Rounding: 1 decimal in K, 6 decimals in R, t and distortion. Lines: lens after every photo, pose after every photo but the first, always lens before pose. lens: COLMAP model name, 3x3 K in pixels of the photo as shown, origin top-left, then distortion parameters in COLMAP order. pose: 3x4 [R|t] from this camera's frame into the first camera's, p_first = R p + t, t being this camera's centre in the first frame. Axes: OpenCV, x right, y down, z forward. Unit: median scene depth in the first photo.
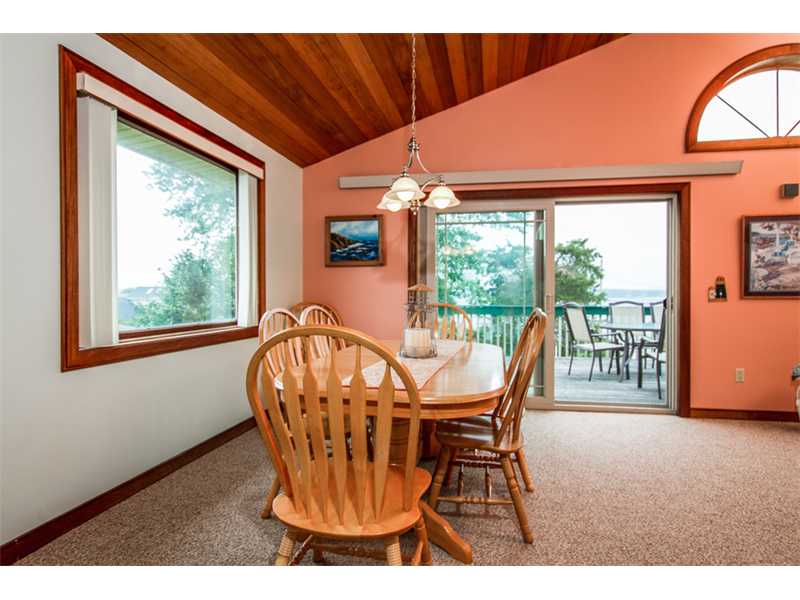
lens RADIAL K [[429.5, 0, 418.7], [0, 429.5, 295.0], [0, 0, 1]] dist [0.002096, 0.000429]
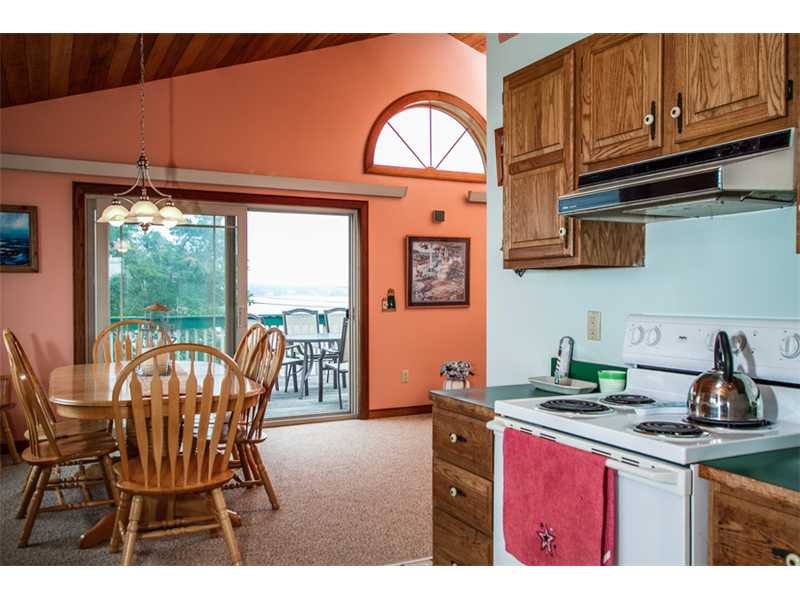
lens RADIAL K [[663.2, 0, 400.0], [0, 663.2, 300.0], [0, 0, 1]] dist [0.002614, 0.000239]
pose [[0.803084, -0.008553, 0.595804, -0.286096], [0.003420, 0.999947, 0.009746, -0.029776], [-0.595856, -0.005789, 0.803071, -0.369888]]
